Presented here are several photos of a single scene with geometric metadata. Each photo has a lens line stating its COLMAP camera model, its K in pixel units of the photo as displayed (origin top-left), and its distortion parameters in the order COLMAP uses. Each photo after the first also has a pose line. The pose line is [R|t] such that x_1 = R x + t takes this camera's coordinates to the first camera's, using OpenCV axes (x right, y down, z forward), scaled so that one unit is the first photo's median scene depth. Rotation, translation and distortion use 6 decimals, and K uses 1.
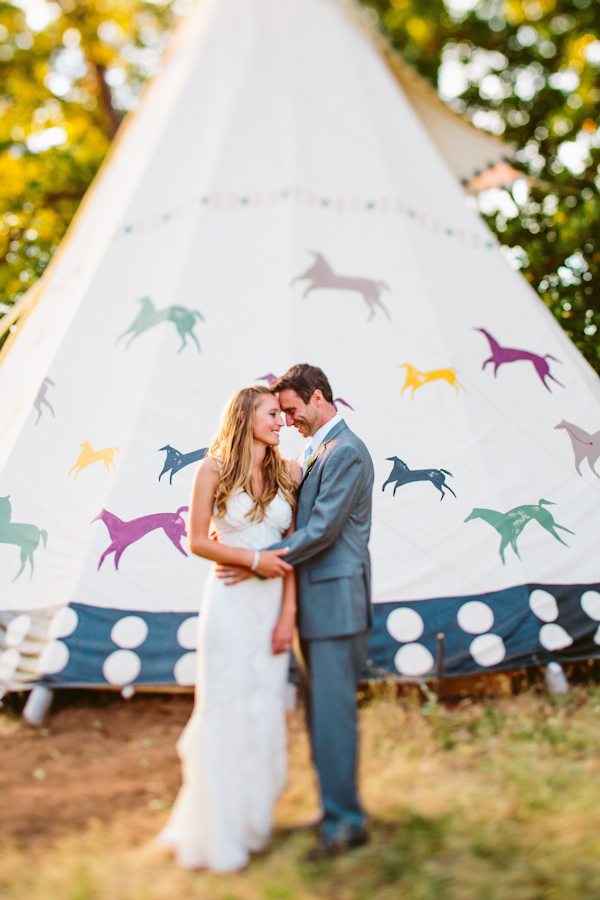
lens RADIAL K [[1352.9, 0, 300.0], [0, 1352.9, 450.0], [0, 0, 1]] dist [-0.000400, -0.040108]
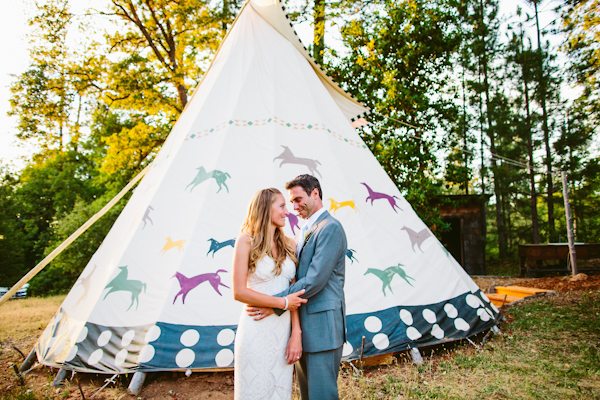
lens RADIAL K [[459.2, 0, 321.4], [0, 459.2, 217.3], [0, 0, 1]] dist [-0.004383, -0.002411]
pose [[0.989849, 0.001894, 0.142111, -0.037520], [0.009142, 0.996992, -0.076965, 0.020111], [-0.141829, 0.077483, 0.986854, 0.342068]]
